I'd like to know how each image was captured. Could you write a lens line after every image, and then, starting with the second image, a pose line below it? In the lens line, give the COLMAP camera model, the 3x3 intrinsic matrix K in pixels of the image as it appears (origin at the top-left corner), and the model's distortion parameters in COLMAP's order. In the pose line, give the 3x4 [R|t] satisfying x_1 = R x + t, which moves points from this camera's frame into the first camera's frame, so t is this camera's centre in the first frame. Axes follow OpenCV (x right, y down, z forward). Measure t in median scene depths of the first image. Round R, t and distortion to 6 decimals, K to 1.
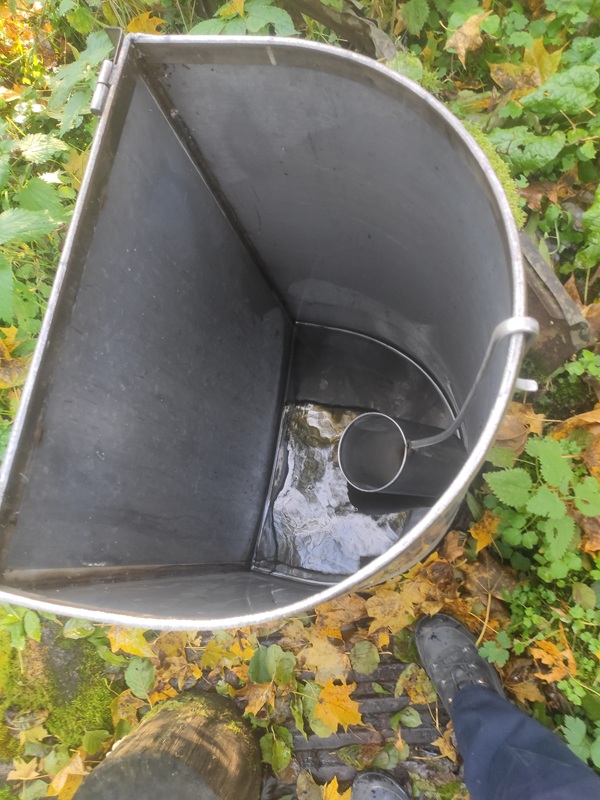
lens RADIAL K [[603.0, 0, 293.9], [0, 603.0, 431.6], [0, 0, 1]] dist [-0.000657, -0.009292]
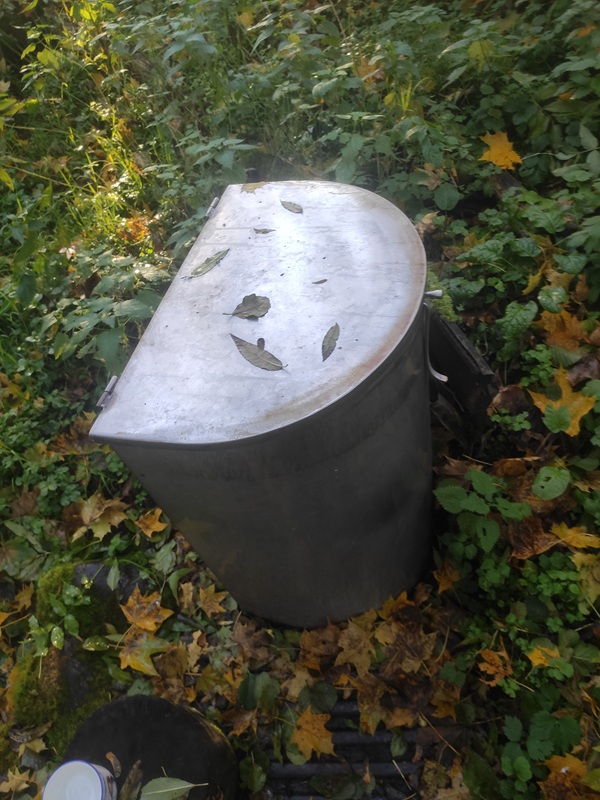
lens RADIAL K [[550.9, 0, 300.0], [0, 550.9, 400.0], [0, 0, 1]] dist [0.000011, -0.005506]
pose [[0.995231, 0.089873, -0.037922, 0.031064], [-0.097508, 0.927452, -0.361005, 0.248324], [0.002726, 0.362981, 0.931792, -0.160458]]
